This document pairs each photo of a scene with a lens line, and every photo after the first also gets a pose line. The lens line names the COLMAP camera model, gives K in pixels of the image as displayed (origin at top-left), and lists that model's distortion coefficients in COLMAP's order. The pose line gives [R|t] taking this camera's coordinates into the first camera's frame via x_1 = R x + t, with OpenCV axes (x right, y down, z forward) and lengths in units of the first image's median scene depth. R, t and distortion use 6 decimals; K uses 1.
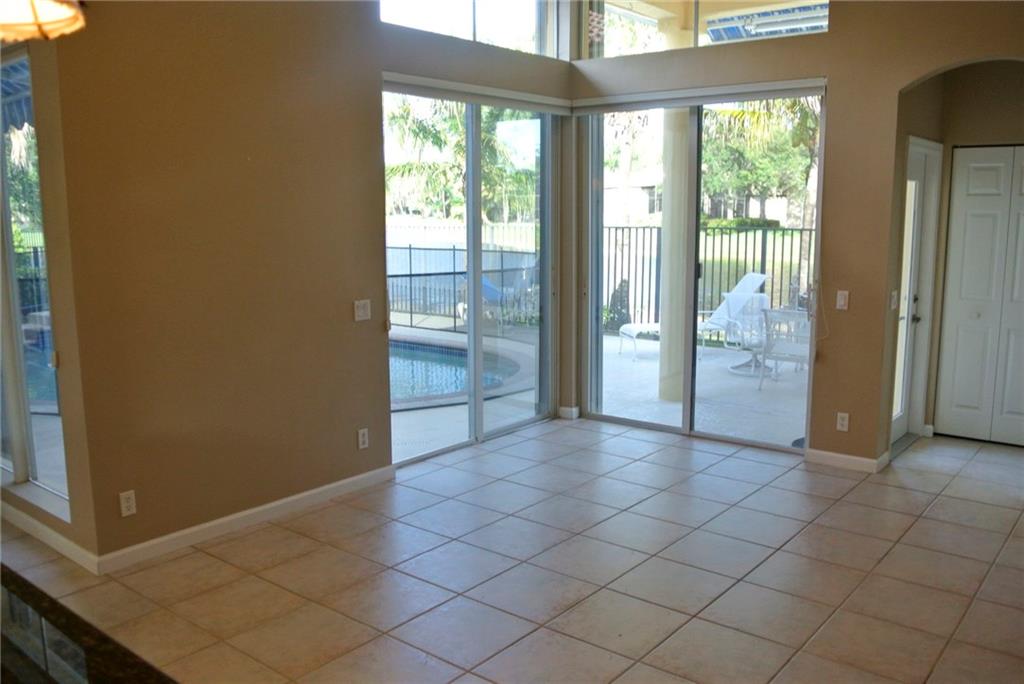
lens RADIAL K [[849.1, 0, 509.2], [0, 849.1, 344.9], [0, 0, 1]] dist [-0.084478, 0.010657]
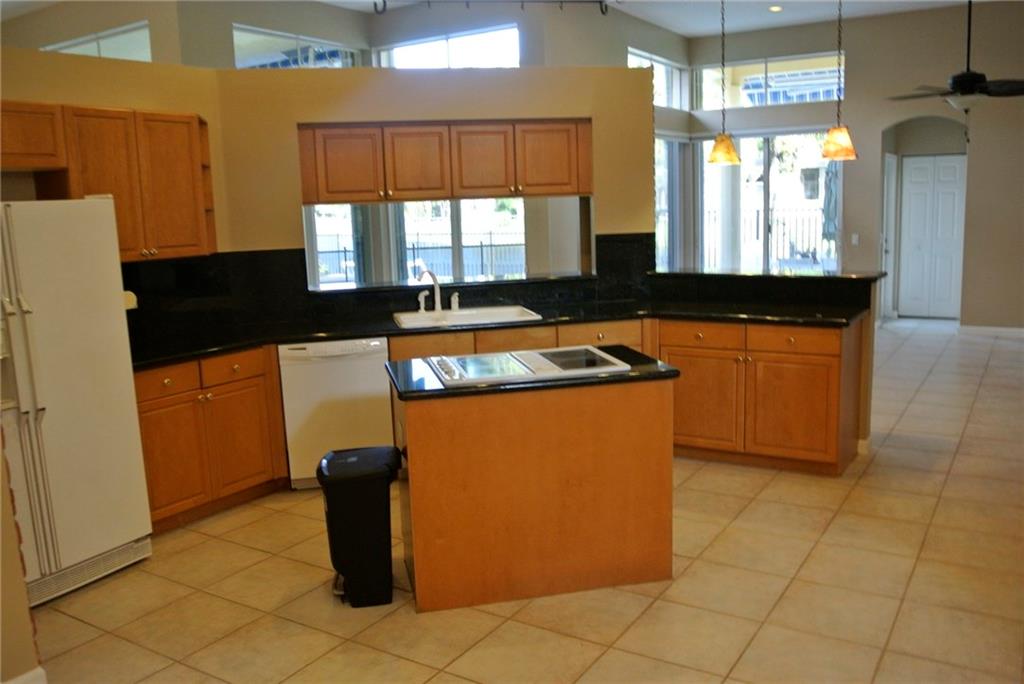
lens RADIAL K [[849.1, 0, 512.4], [0, 849.1, 337.7], [0, 0, 1]] dist [-0.084478, 0.010657]
pose [[0.993348, -0.044149, 0.106348, -0.496583], [0.045709, 0.998879, -0.012272, 0.134964], [-0.105687, 0.017052, 0.994253, -0.683990]]
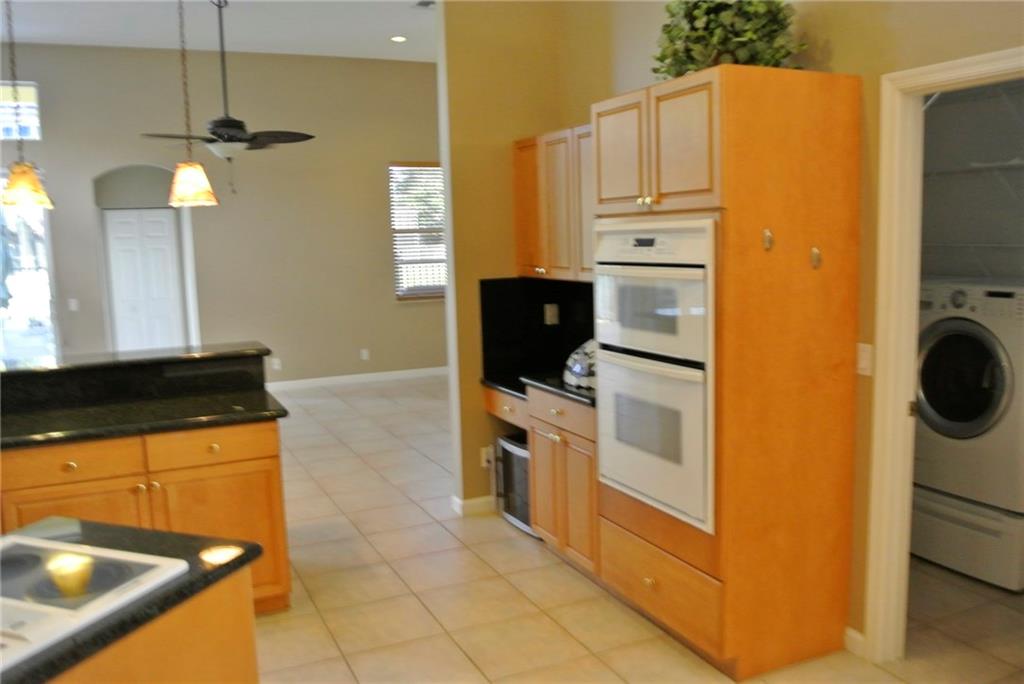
lens RADIAL K [[849.1, 0, 517.6], [0, 849.1, 342.1], [0, 0, 1]] dist [-0.084478, 0.010657]
pose [[0.430984, -0.117185, 0.894718, -0.565586], [0.174538, 0.983633, 0.044755, 0.081650], [-0.885319, 0.136874, 0.444383, -0.389479]]
